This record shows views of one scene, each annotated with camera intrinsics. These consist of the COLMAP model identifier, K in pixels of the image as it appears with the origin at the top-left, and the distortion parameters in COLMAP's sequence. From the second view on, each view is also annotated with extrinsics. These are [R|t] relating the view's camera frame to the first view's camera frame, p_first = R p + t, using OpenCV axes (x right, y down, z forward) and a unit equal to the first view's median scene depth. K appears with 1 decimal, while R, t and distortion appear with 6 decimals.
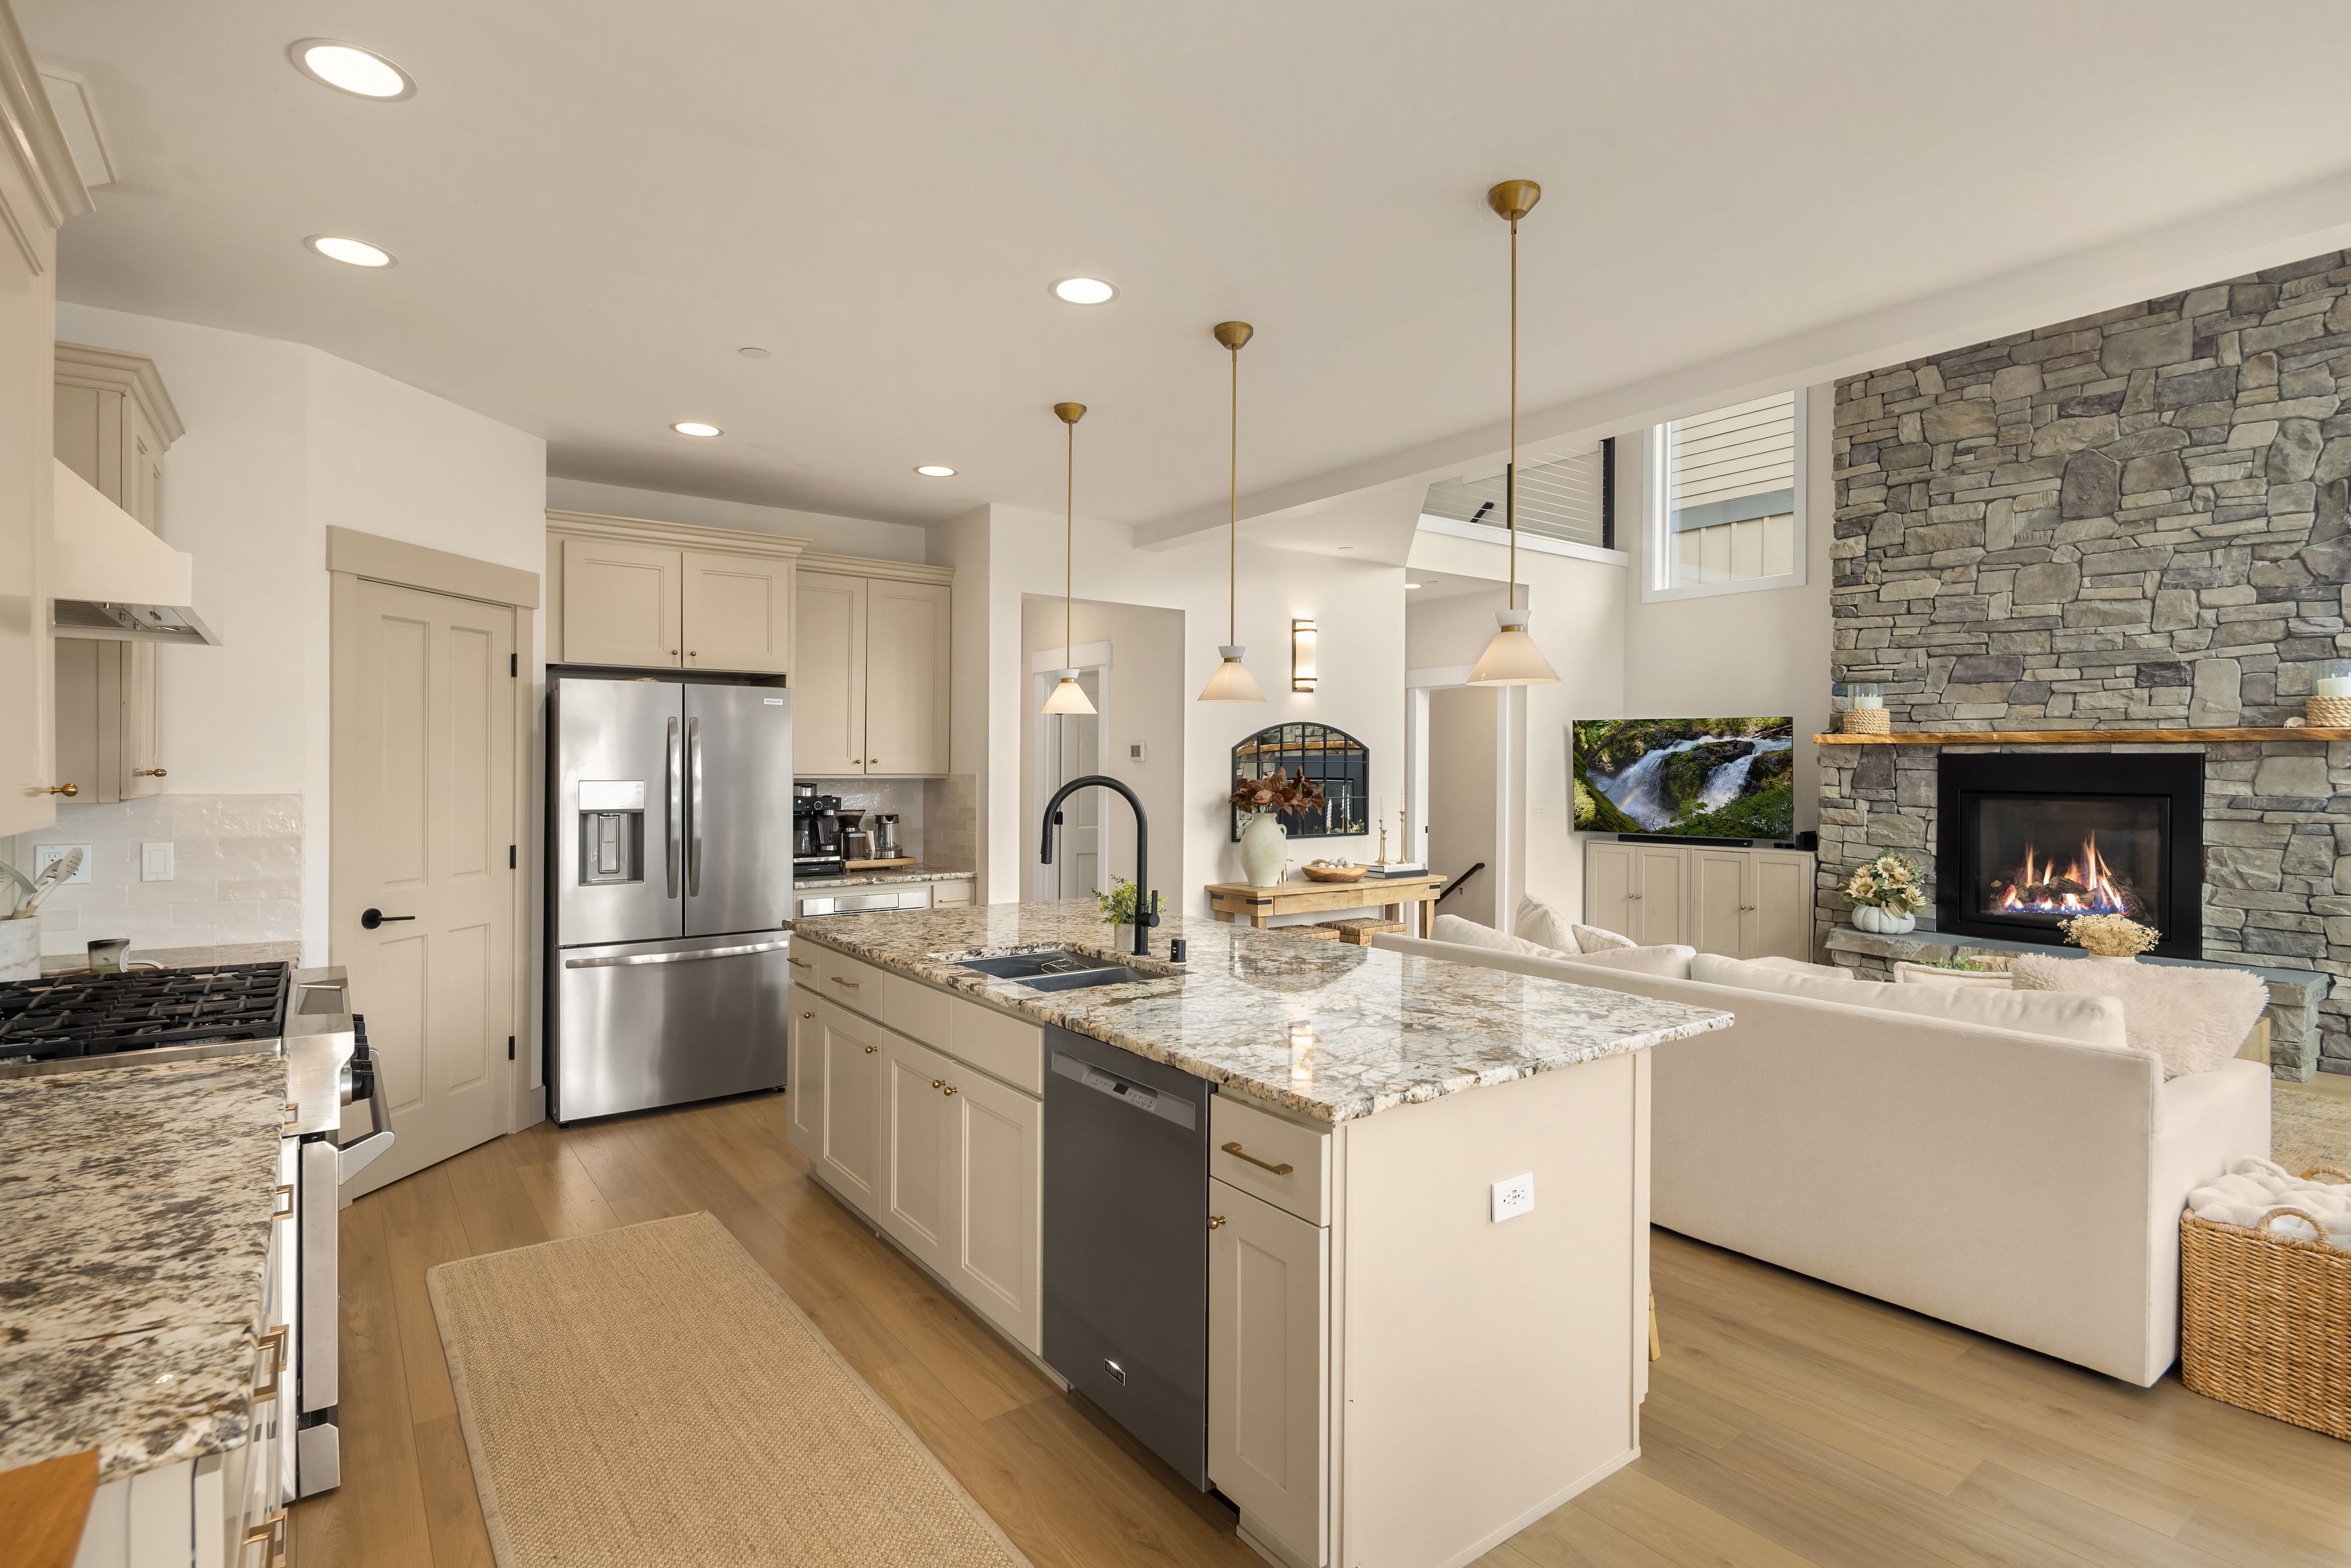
lens RADIAL K [[1137.9, 0, 1160.7], [0, 1137.9, 709.2], [0, 0, 1]] dist [-0.011478, -0.003384]
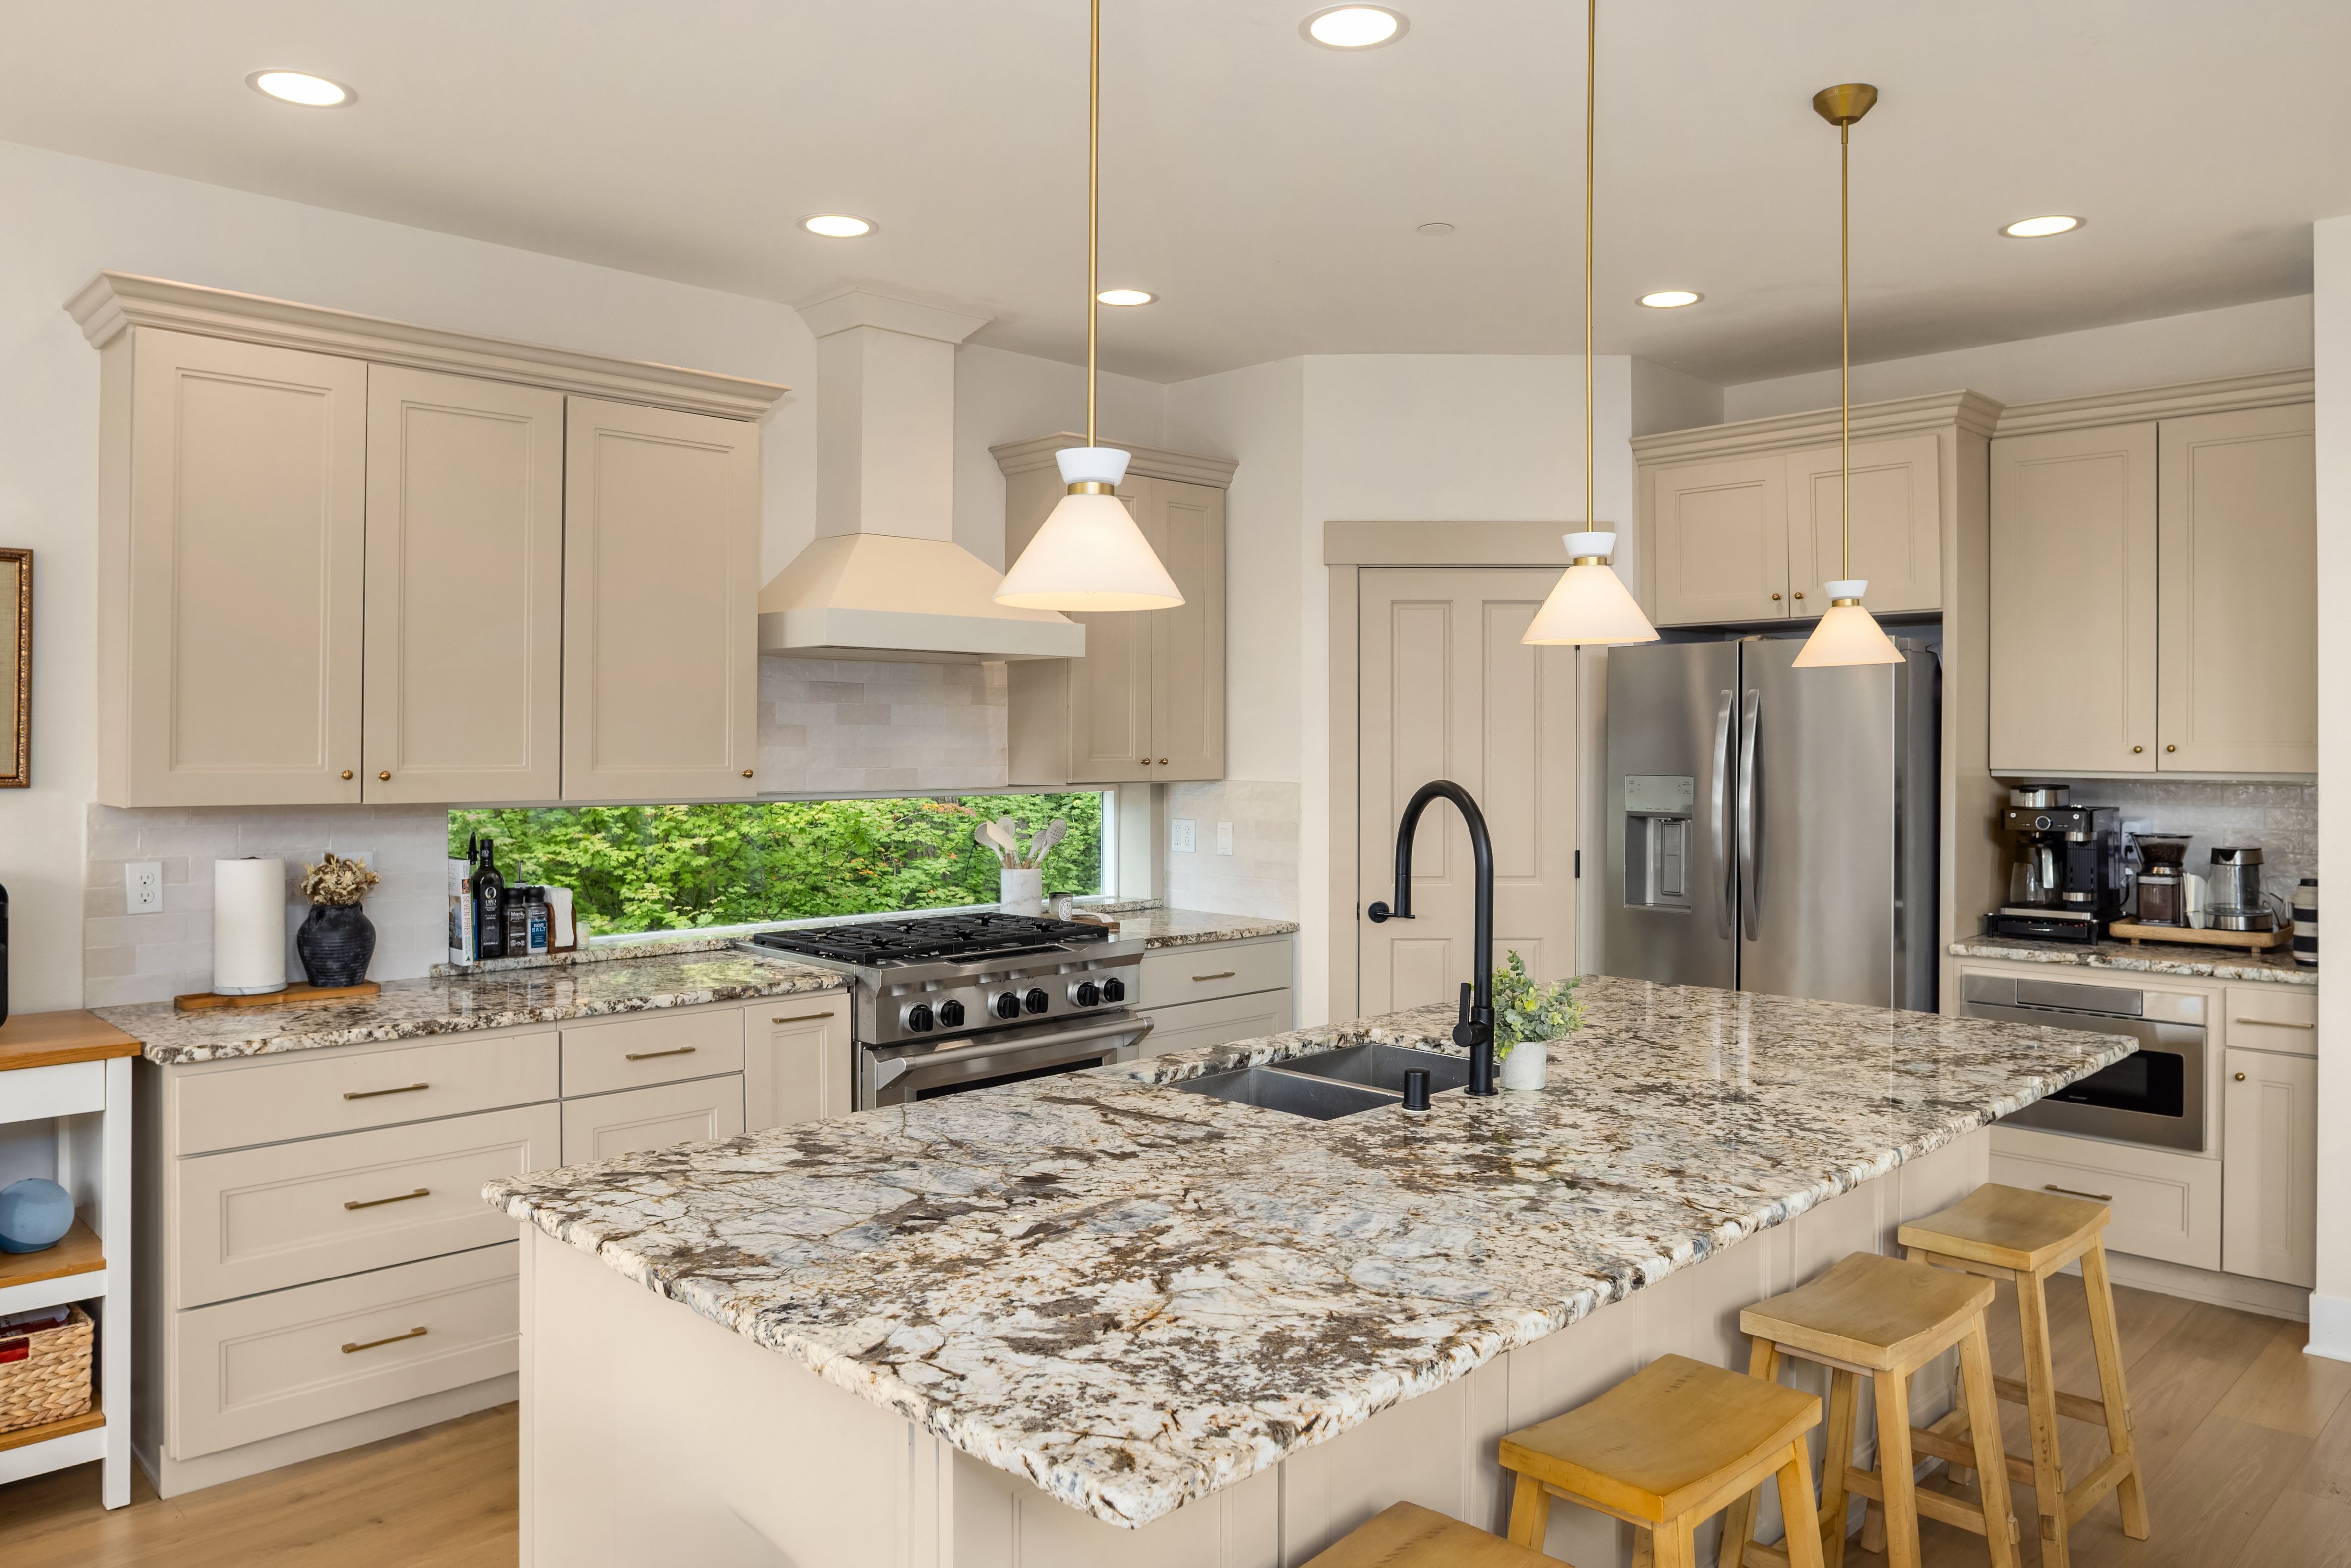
lens RADIAL K [[1663.8, 0, 1168.2], [0, 1663.8, 713.0], [0, 0, 1]] dist [-0.054242, 0.030582]
pose [[0.143586, -0.018693, -0.989461, 0.417621], [0.048400, 0.998758, -0.011845, 0.012305], [0.988454, -0.046190, 0.144312, 0.359341]]
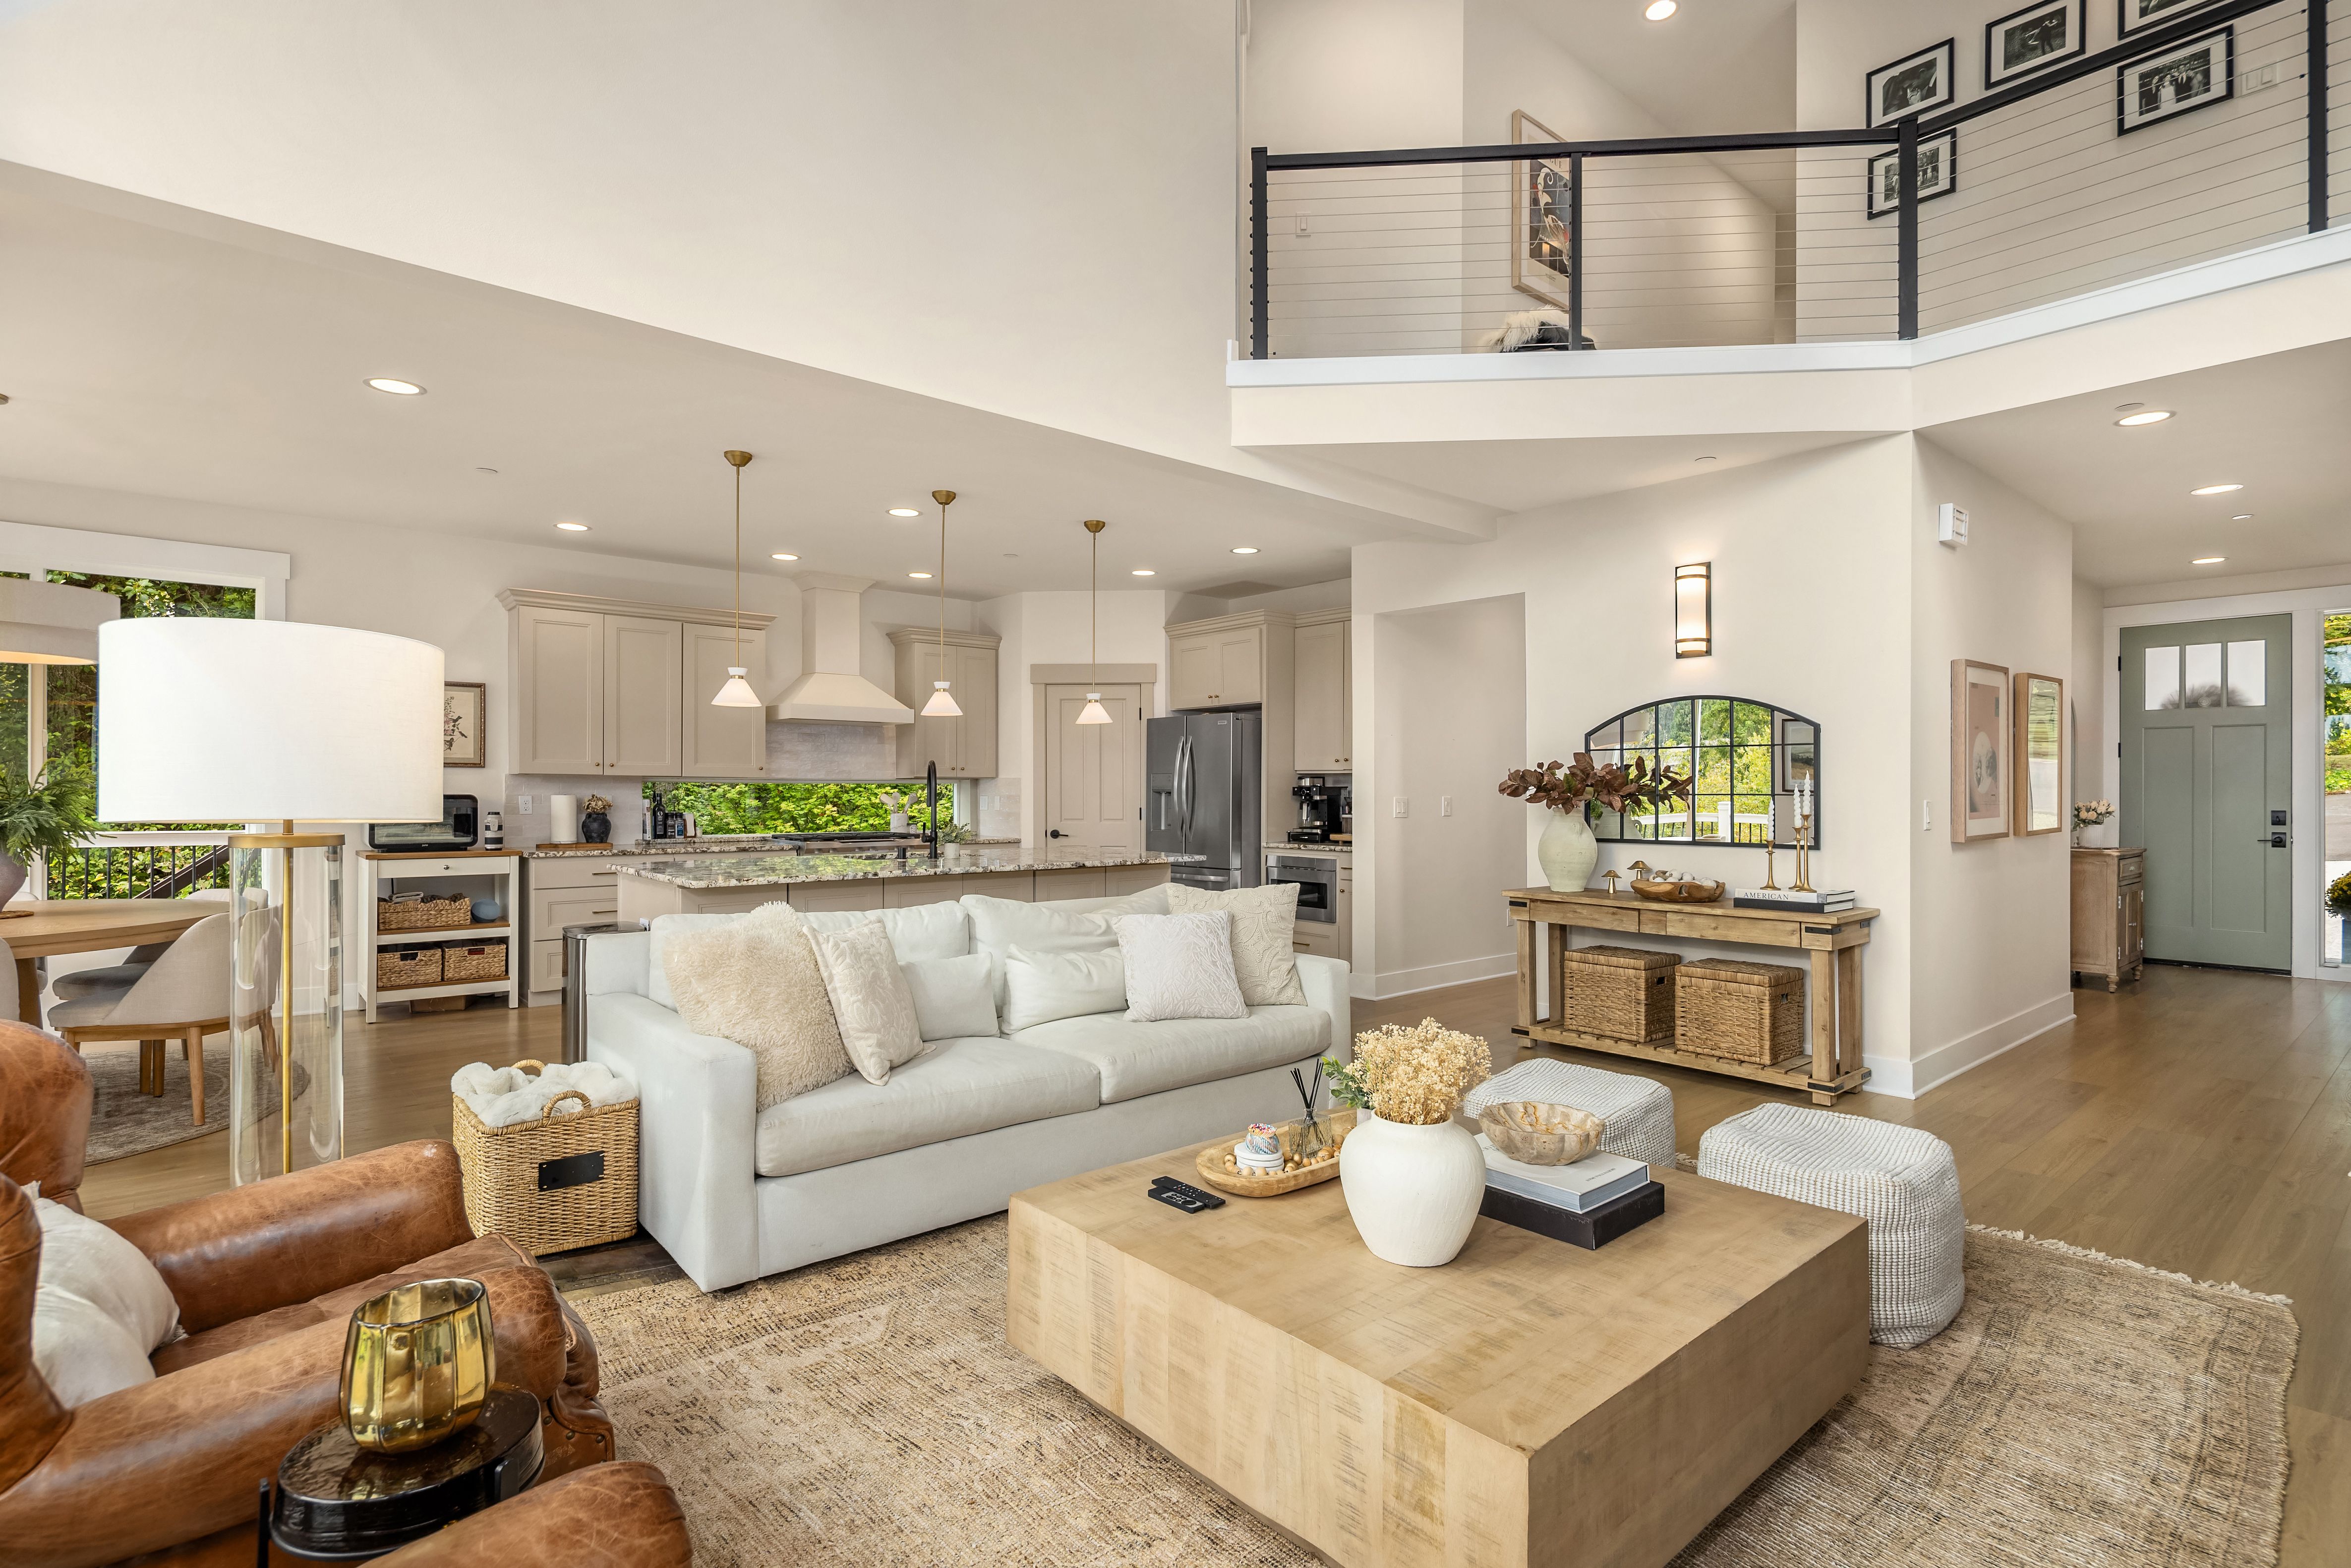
lens RADIAL K [[1146.0, 0, 1172.6], [0, 1146.0, 788.4], [0, 0, 1]] dist [0.012170, -0.006660]
pose [[0.072678, -0.003357, -0.997350, 0.957471], [0.047179, 0.998886, 0.000076, 0.062825], [0.996239, -0.047060, 0.072756, 0.630192]]
